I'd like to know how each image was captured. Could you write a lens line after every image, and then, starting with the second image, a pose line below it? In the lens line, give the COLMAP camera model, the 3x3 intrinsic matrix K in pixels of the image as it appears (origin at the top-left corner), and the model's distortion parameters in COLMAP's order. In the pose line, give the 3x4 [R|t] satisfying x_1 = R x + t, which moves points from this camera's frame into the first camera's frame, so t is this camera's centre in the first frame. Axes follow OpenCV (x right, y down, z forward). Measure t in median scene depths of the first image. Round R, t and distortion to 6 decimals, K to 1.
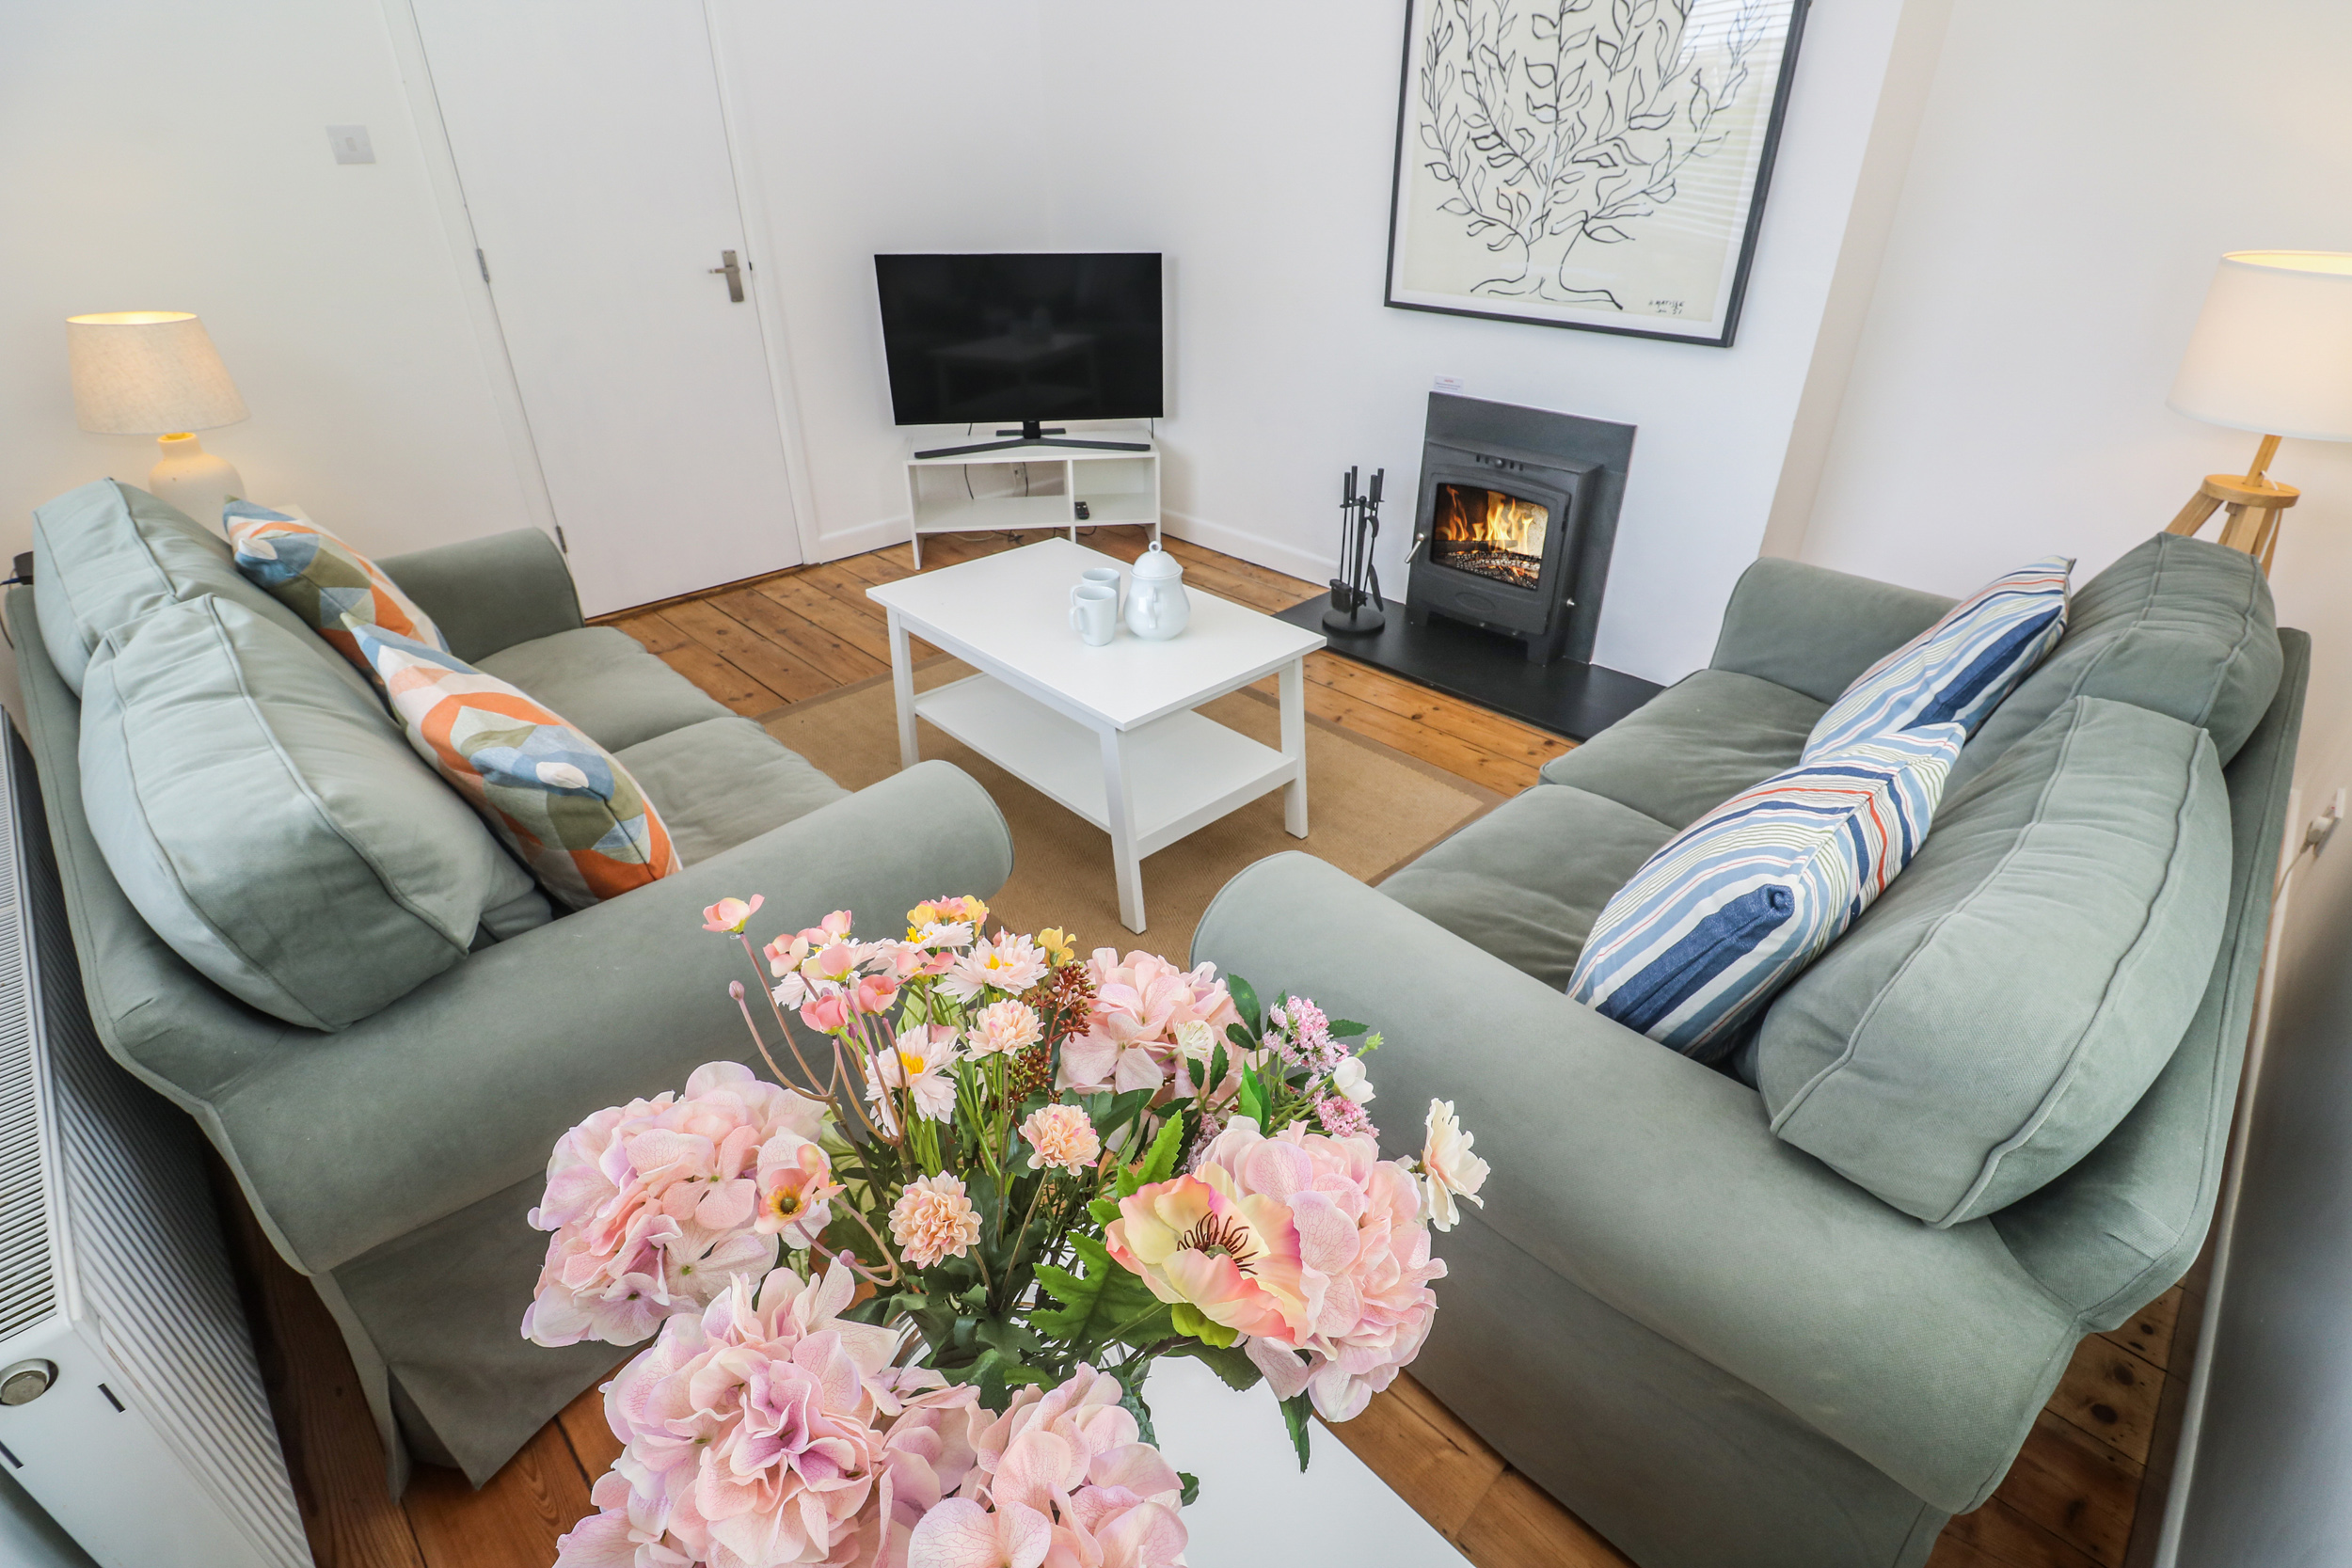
lens RADIAL K [[1085.4, 0, 1201.5], [0, 1085.4, 769.9], [0, 0, 1]] dist [-0.003375, -0.007327]
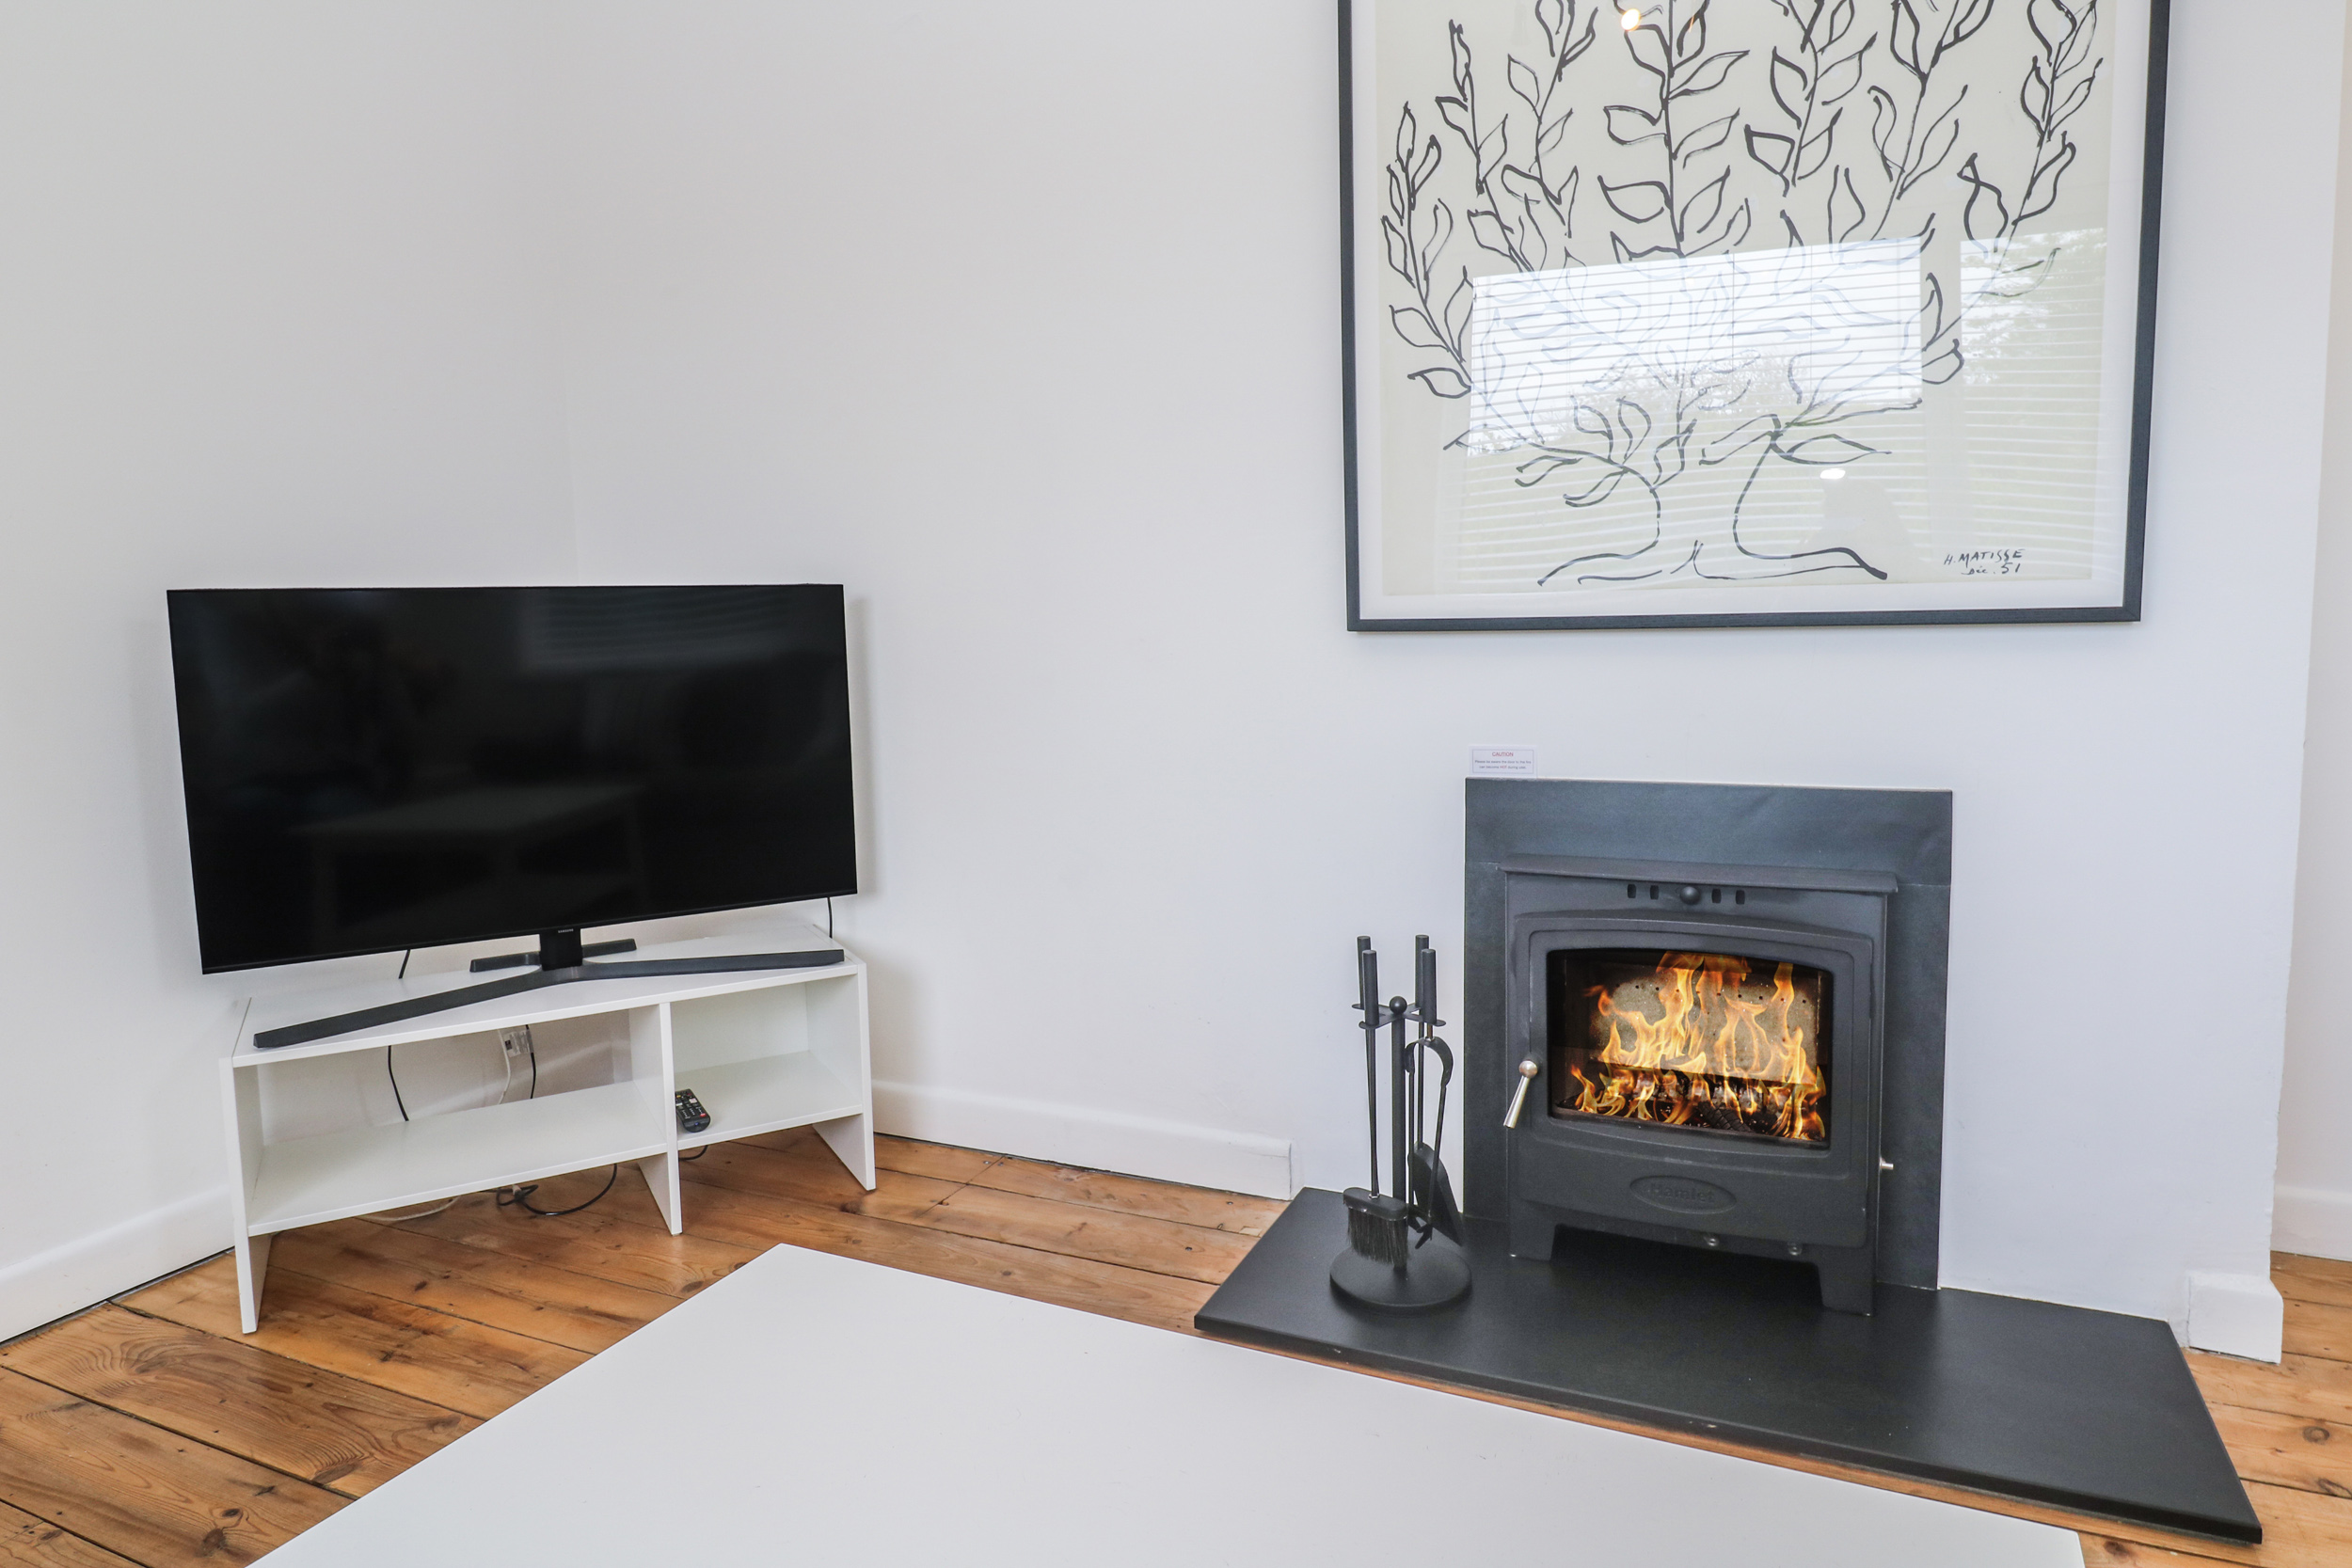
lens RADIAL K [[1400.3, 0, 1202.8], [0, 1400.3, 766.8], [0, 0, 1]] dist [0.002577, -0.002818]
pose [[0.935430, -0.065915, 0.347312, -0.141608], [0.200371, 0.908267, -0.367290, -0.157102], [-0.291242, 0.413166, 0.862828, 0.530231]]
